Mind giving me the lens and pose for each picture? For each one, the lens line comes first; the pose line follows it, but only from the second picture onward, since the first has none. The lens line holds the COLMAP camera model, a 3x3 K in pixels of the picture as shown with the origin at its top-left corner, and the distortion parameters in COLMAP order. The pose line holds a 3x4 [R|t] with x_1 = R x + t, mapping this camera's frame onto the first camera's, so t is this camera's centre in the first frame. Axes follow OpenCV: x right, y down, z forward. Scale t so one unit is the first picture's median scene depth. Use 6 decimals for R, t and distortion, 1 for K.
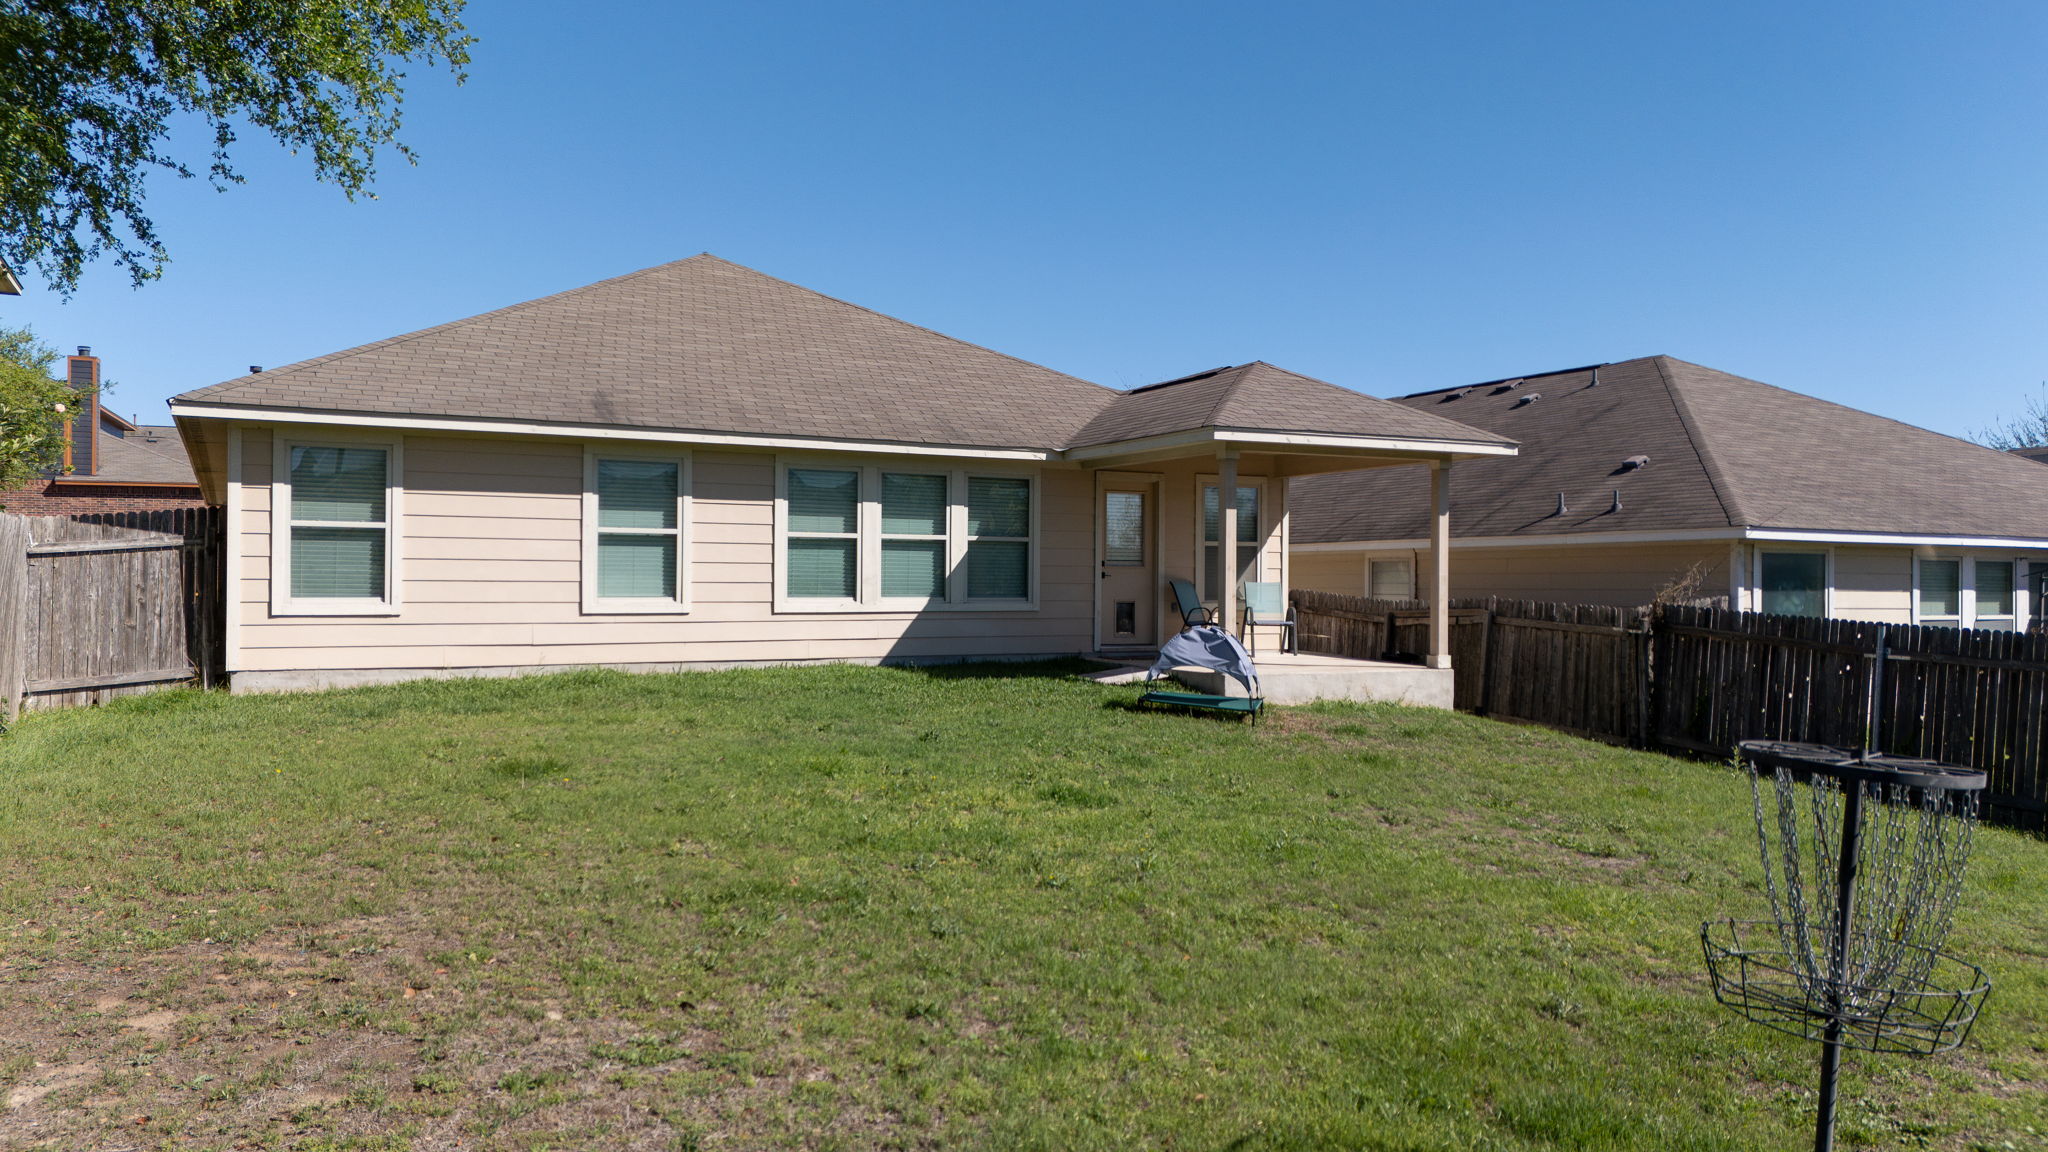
lens RADIAL K [[1435.0, 0, 1118.4], [0, 1435.0, 604.0], [0, 0, 1]] dist [0.072203, -0.102538]
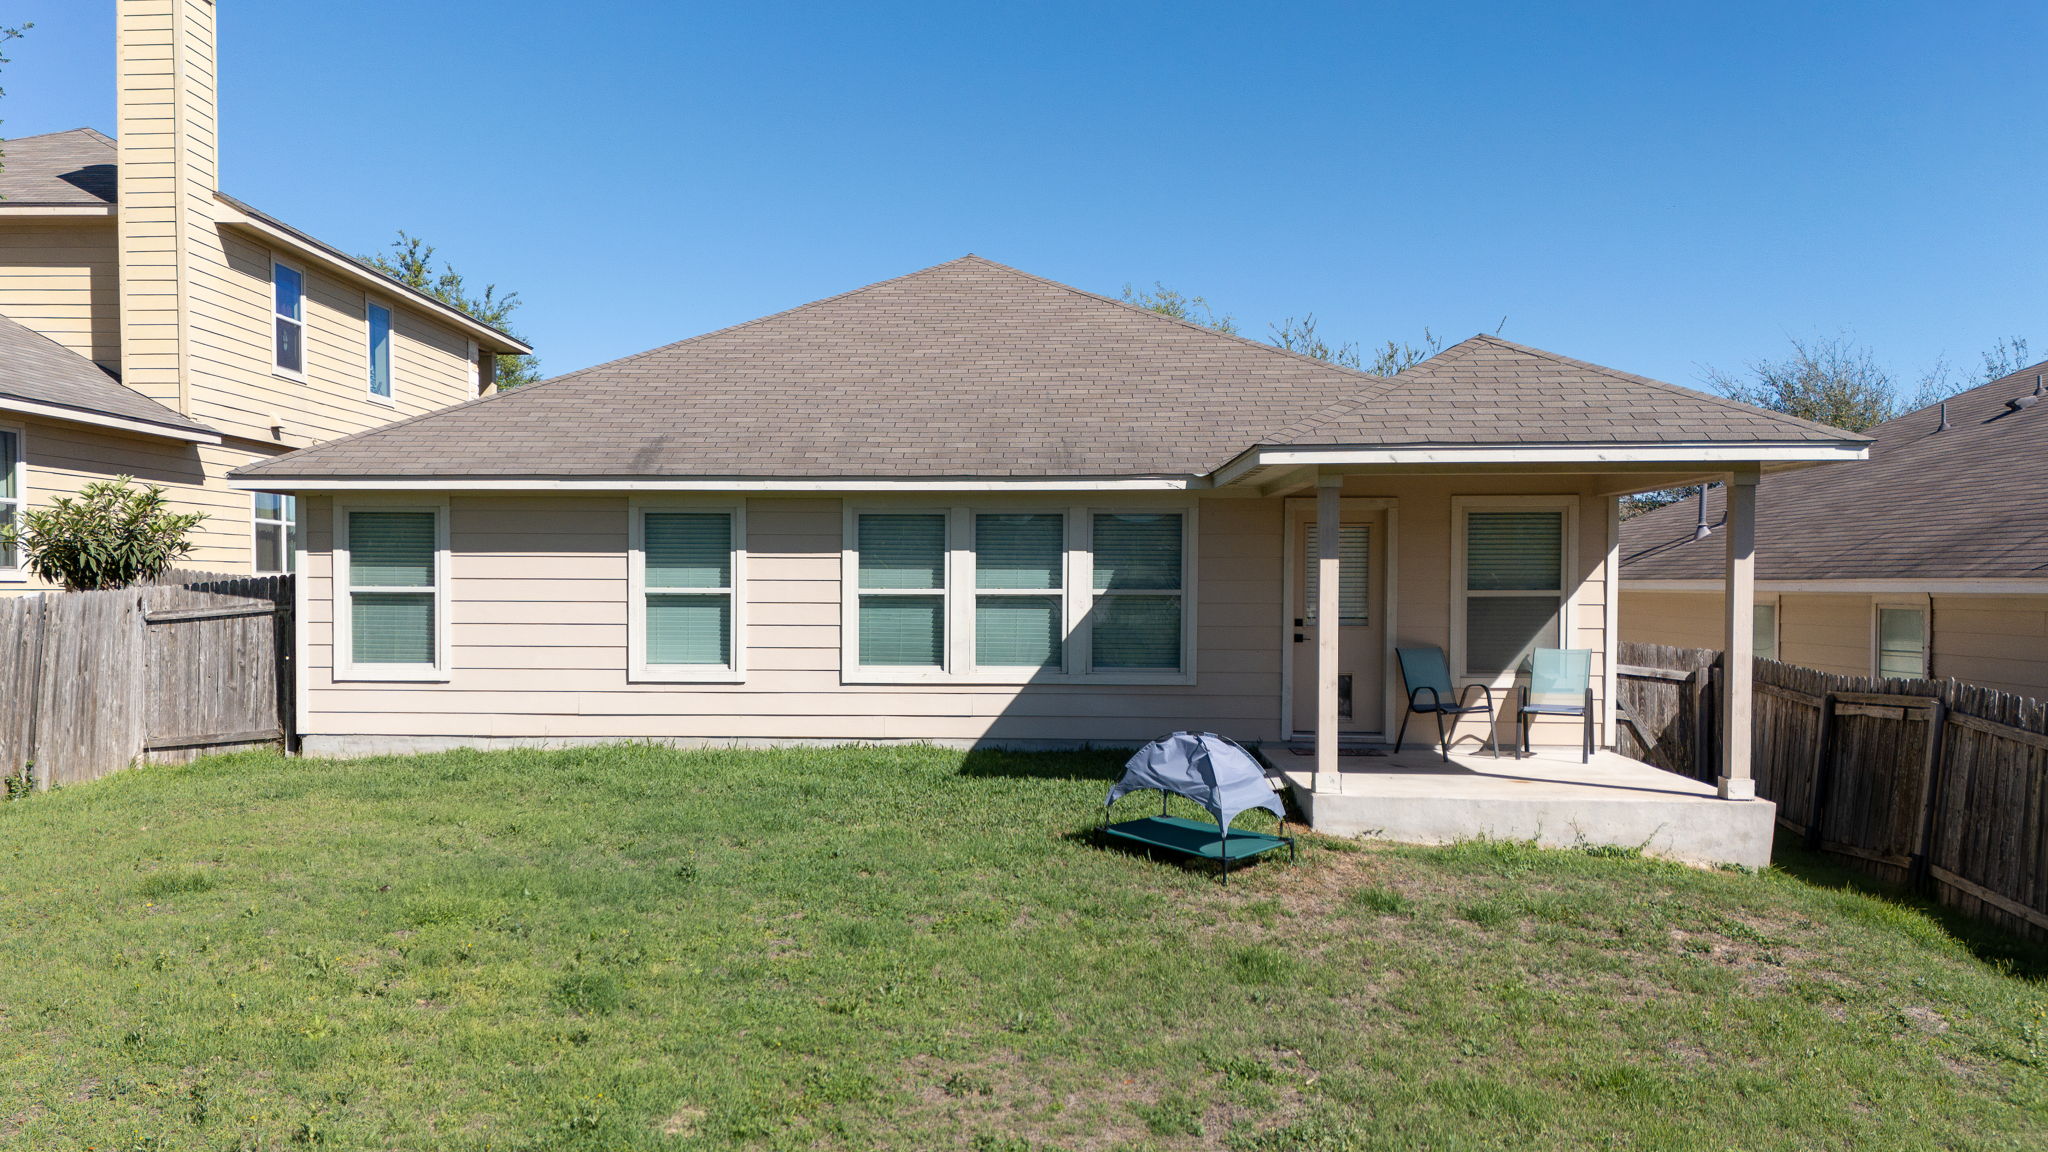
lens RADIAL K [[1640.1, 0, 1009.7], [0, 1640.1, 612.7], [0, 0, 1]] dist [0.093241, -0.201211]
pose [[0.848347, 0.008663, -0.529370, 0.360154], [-0.008864, 0.999958, 0.002160, -0.038733], [0.529367, 0.002860, 0.848388, 0.226787]]
